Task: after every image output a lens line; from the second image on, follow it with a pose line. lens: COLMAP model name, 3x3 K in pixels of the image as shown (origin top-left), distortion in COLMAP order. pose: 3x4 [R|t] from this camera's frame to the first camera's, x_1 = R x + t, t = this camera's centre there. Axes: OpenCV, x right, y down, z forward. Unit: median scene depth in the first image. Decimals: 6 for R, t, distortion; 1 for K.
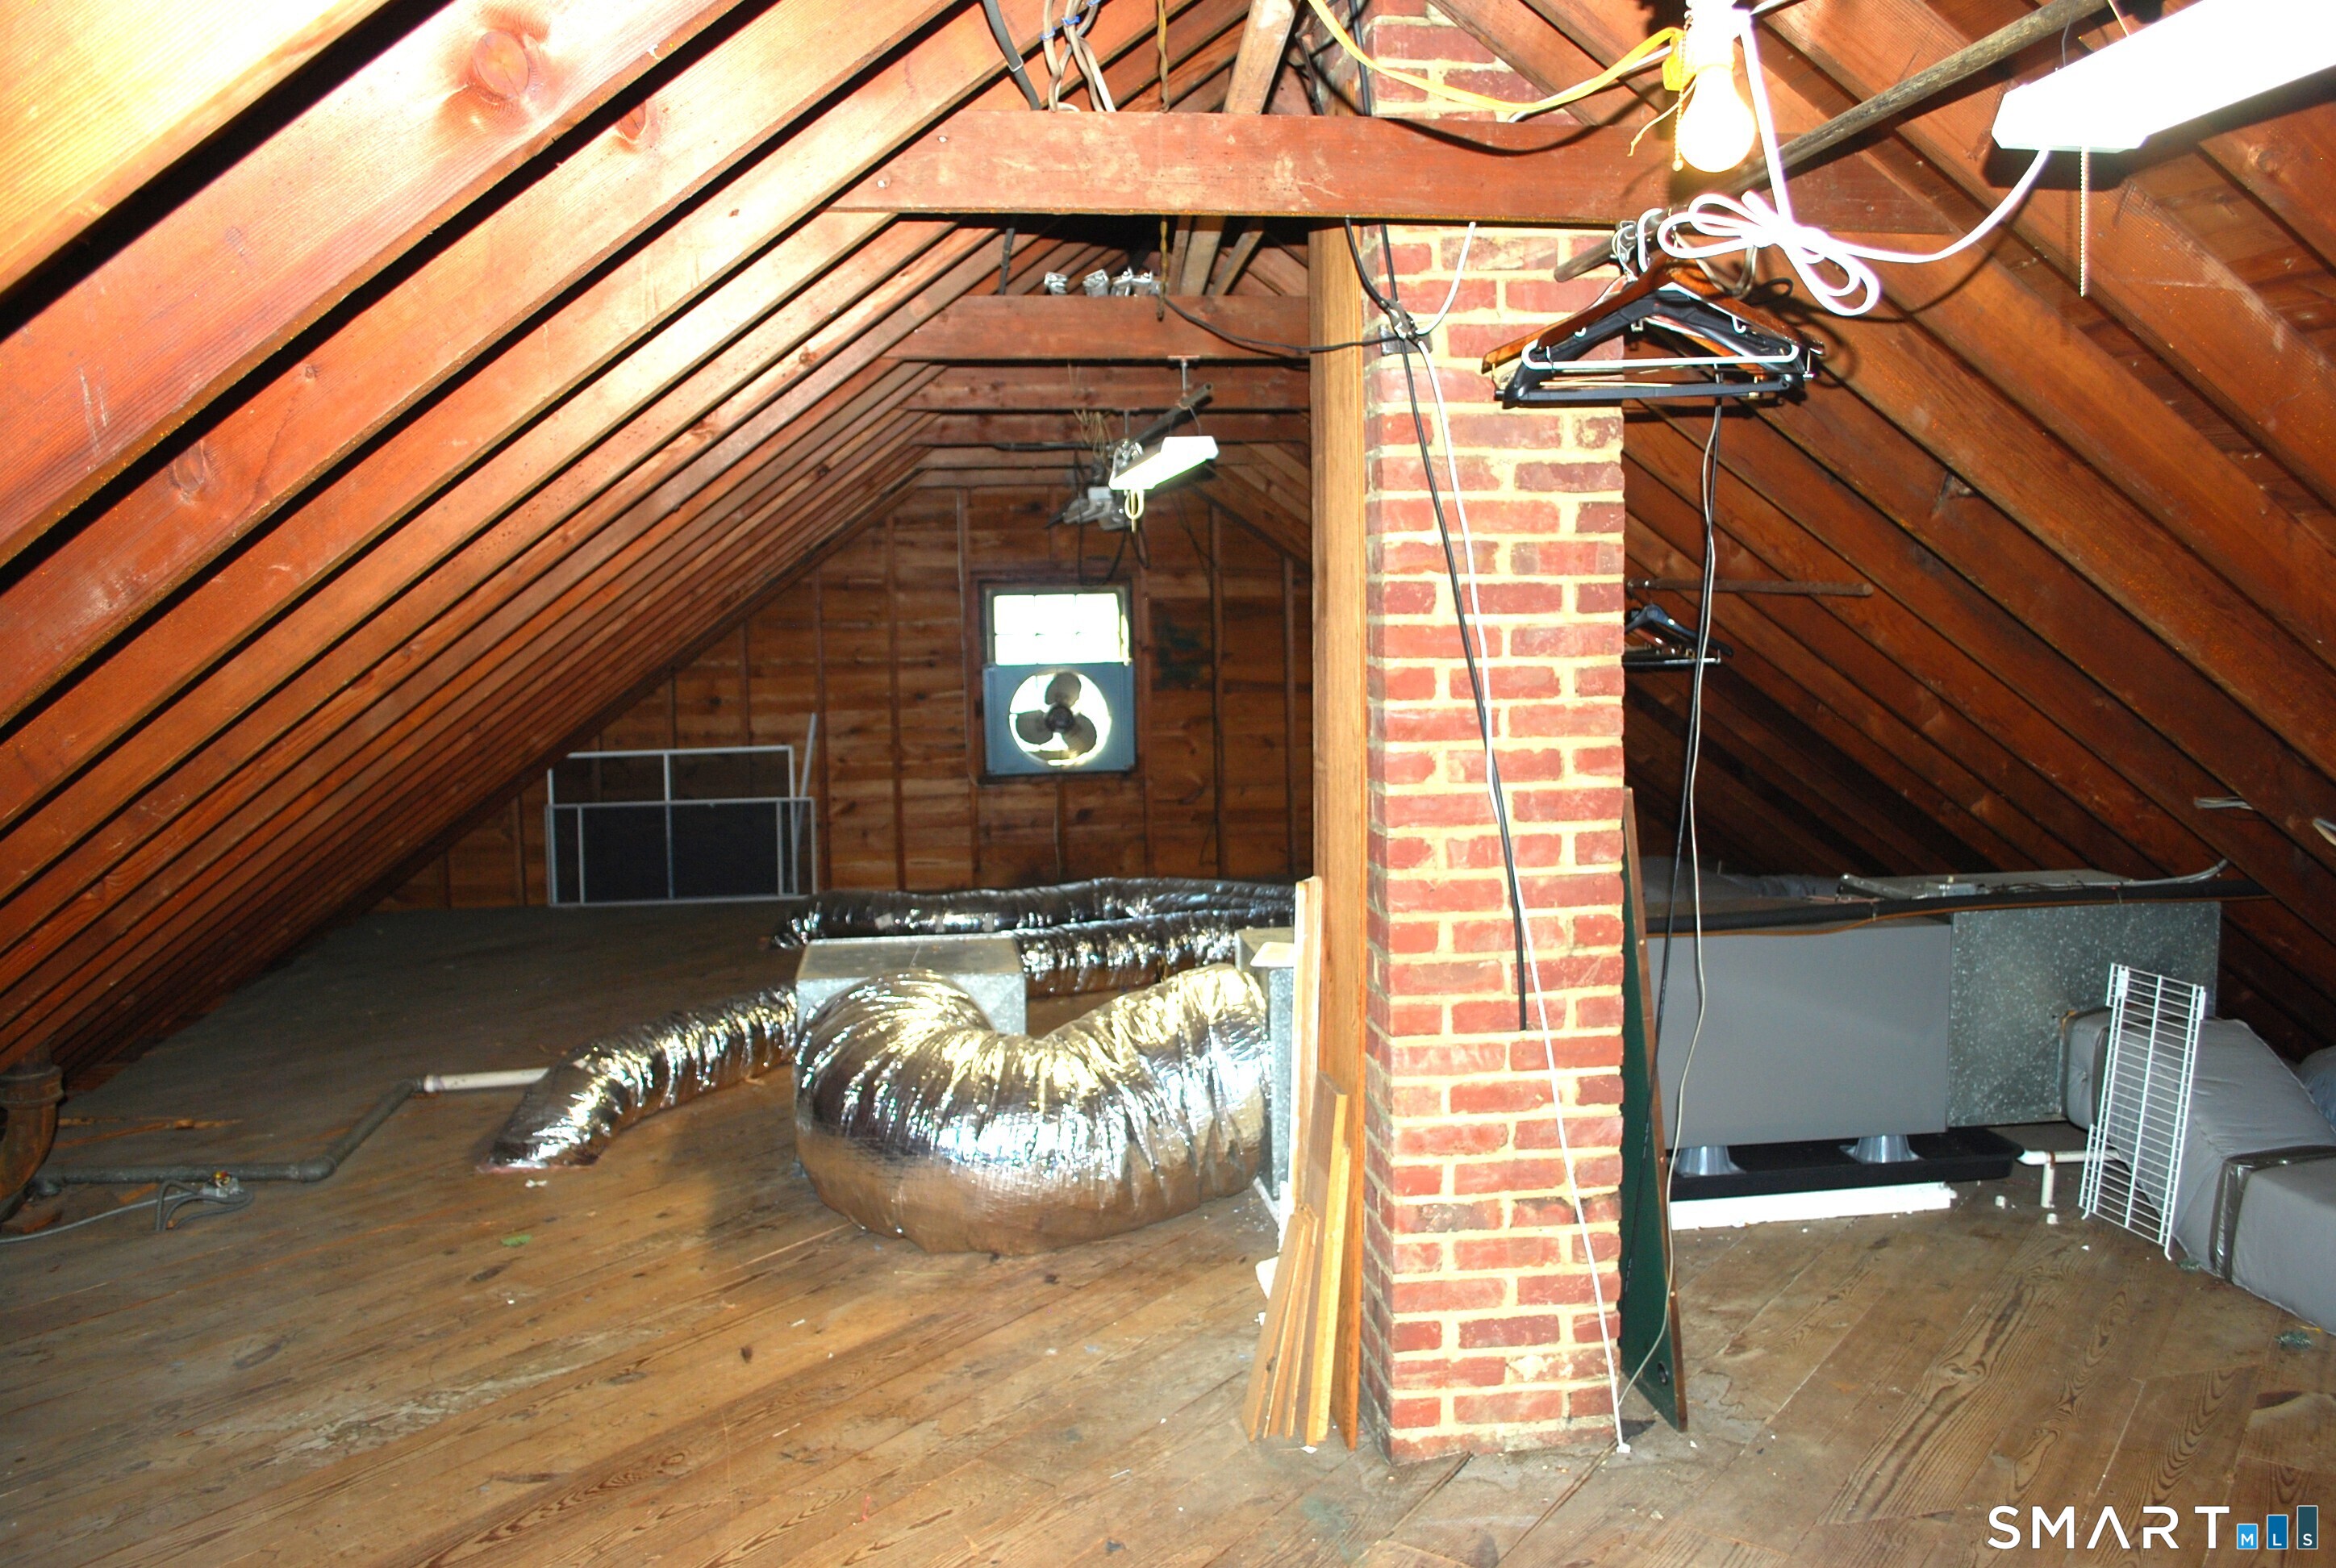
lens RADIAL K [[1789.7, 0, 1168.0], [0, 1789.7, 784.0], [0, 0, 1]] dist [-0.000579, 0.000596]
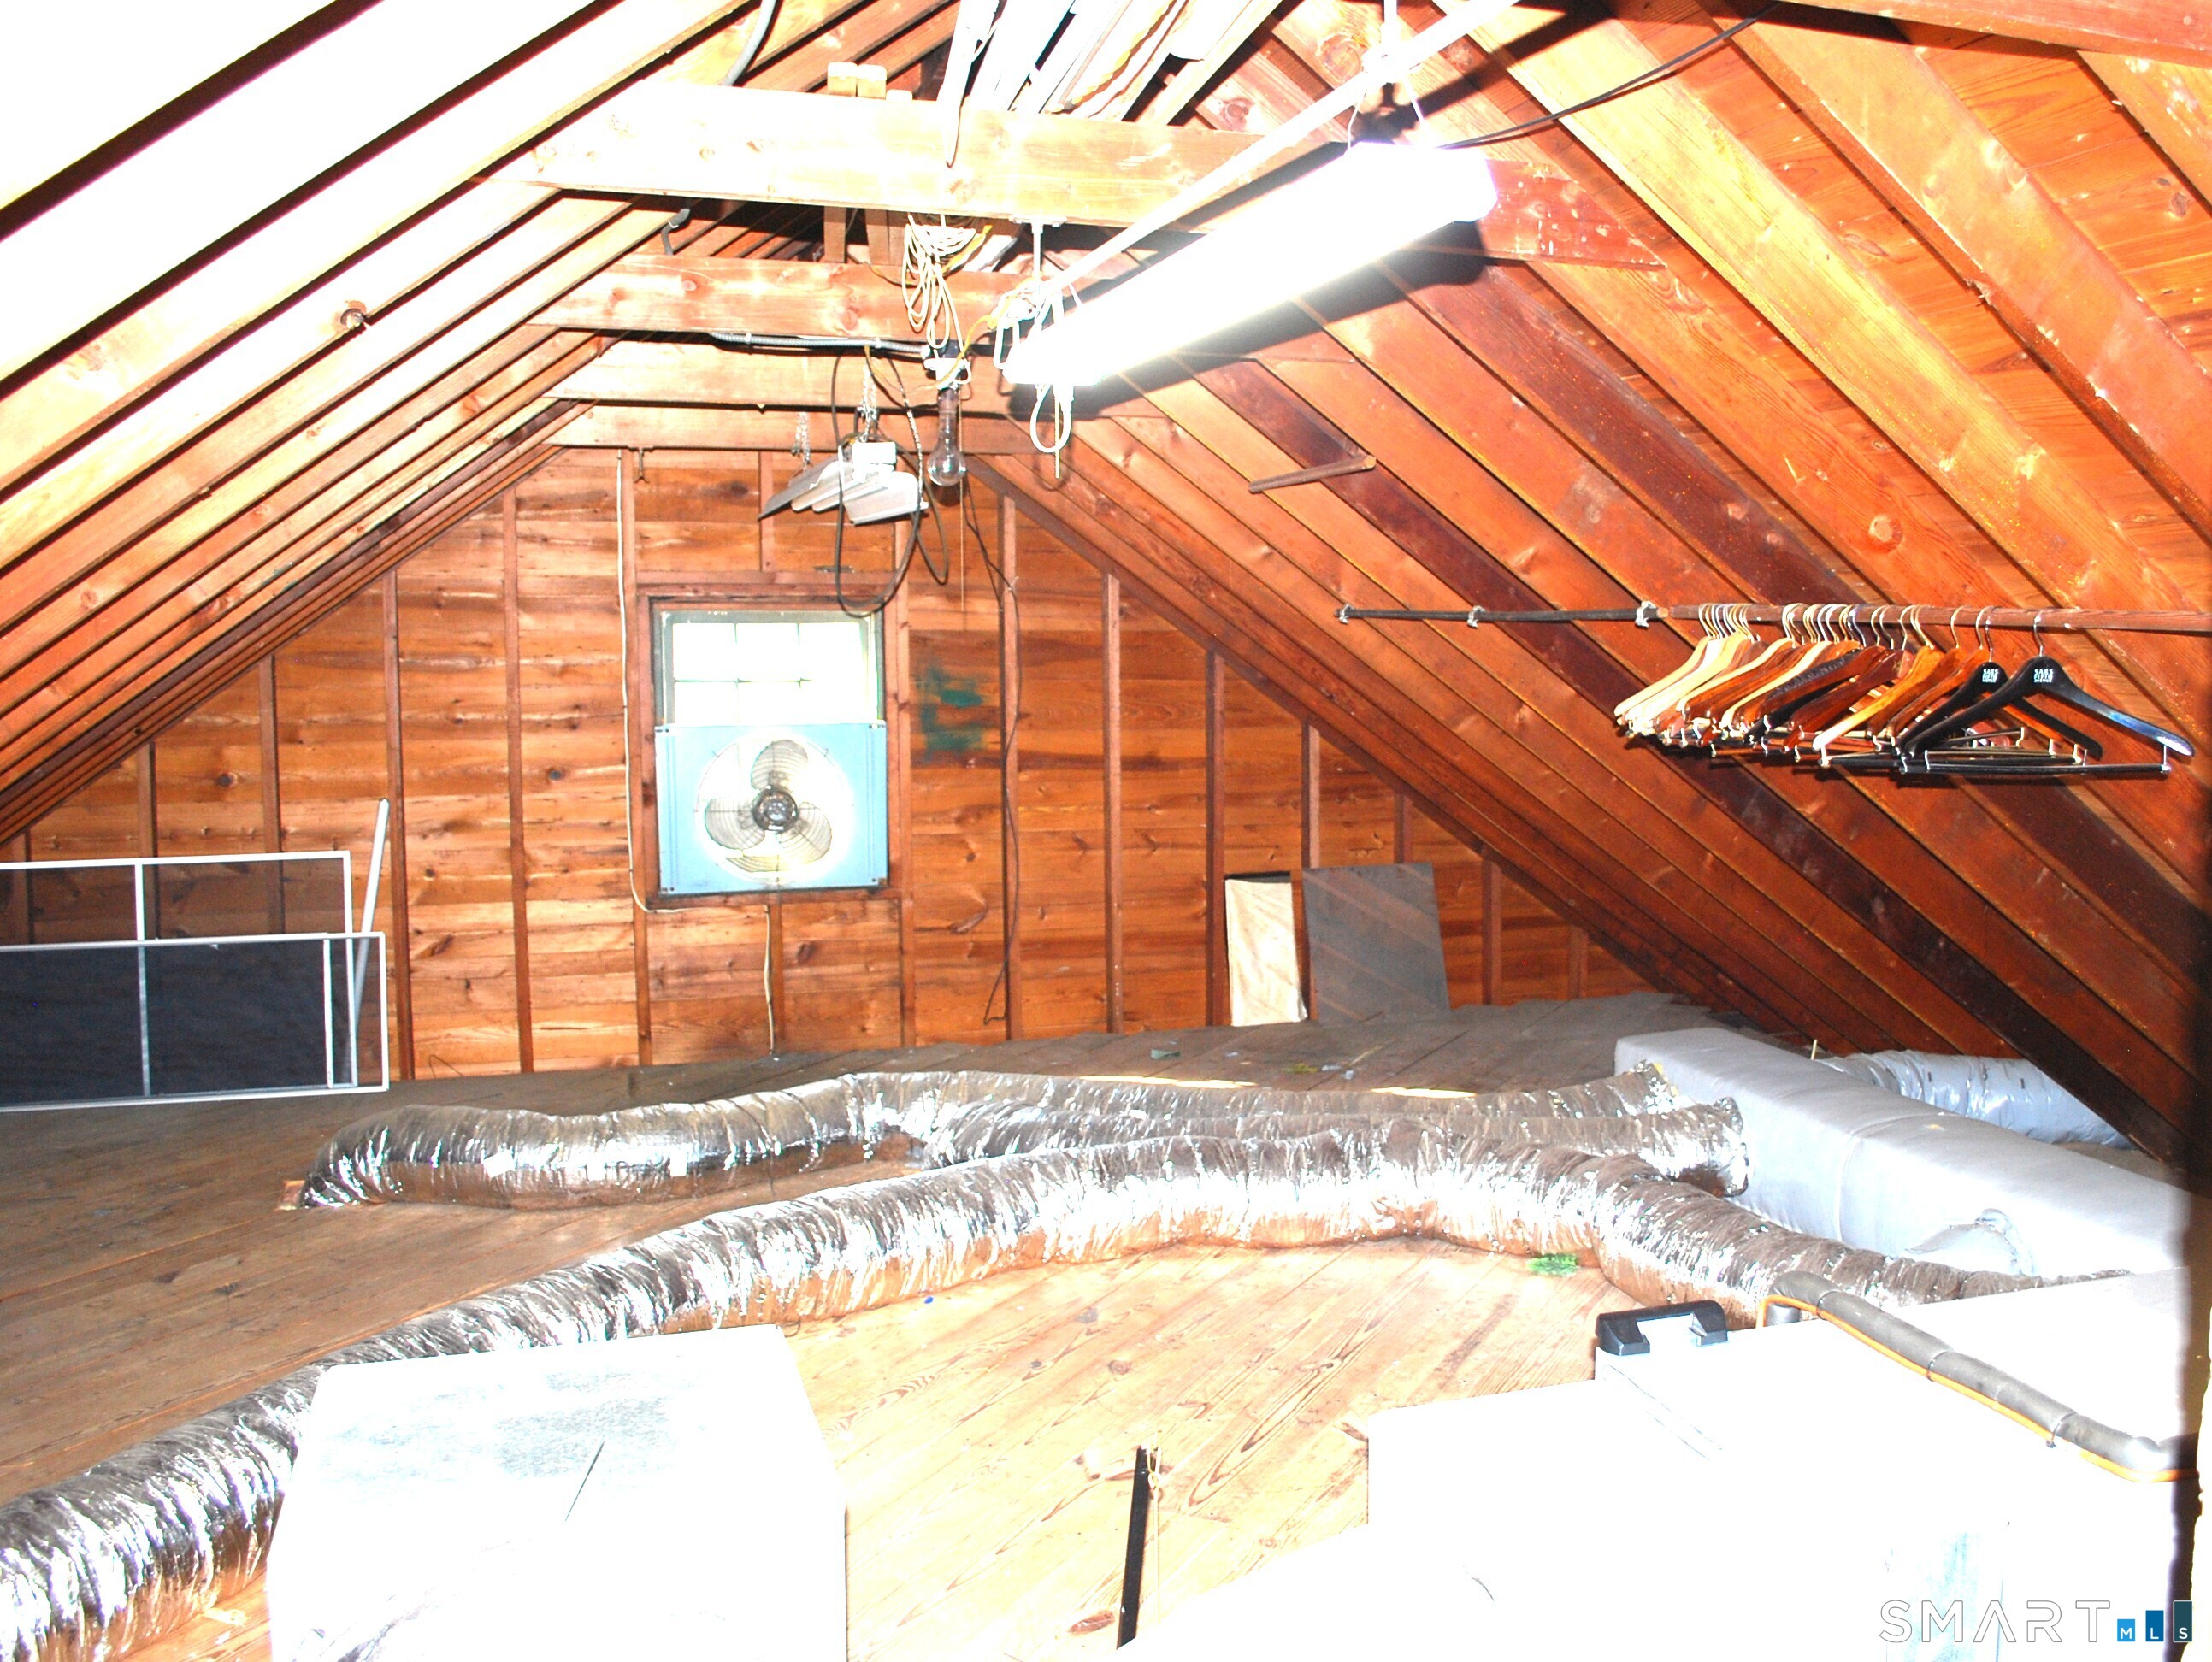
lens RADIAL K [[1762.2, 0, 1151.9], [0, 1762.2, 820.8], [0, 0, 1]] dist [-0.050460, -0.008206]
pose [[0.980243, 0.000824, 0.197796, -0.052086], [-0.000157, 0.999994, -0.003388, -0.029800], [-0.197798, 0.003290, 0.980237, 0.333170]]
